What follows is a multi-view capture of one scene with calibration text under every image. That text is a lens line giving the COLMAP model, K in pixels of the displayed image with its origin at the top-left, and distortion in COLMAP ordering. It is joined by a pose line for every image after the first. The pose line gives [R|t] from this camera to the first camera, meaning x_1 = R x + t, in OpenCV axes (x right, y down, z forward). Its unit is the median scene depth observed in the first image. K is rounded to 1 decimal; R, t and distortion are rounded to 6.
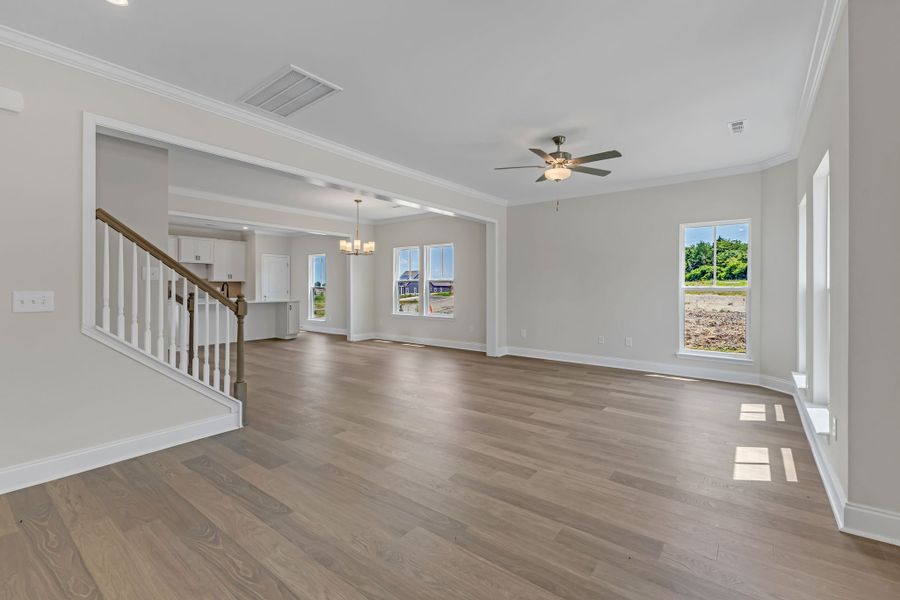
lens RADIAL K [[392.8, 0, 461.2], [0, 392.8, 286.3], [0, 0, 1]] dist [0.002209, 0.001377]
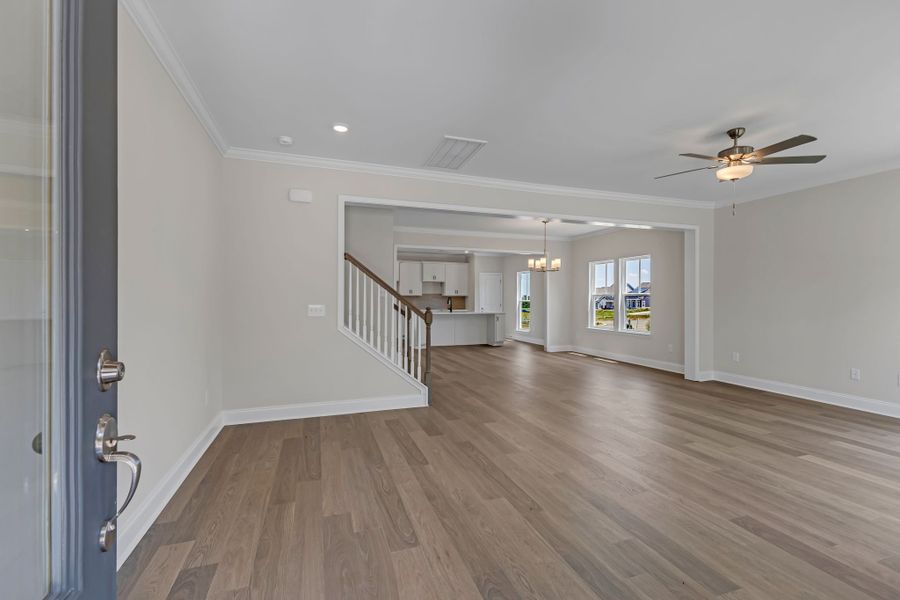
lens RADIAL K [[392.8, 0, 458.9], [0, 392.8, 300.1], [0, 0, 1]] dist [0.002209, 0.001377]
pose [[0.837527, 0.002969, -0.546388, 0.236983], [-0.001913, 0.999995, 0.002502, -0.007533], [0.546392, -0.001050, 0.837529, -0.060635]]
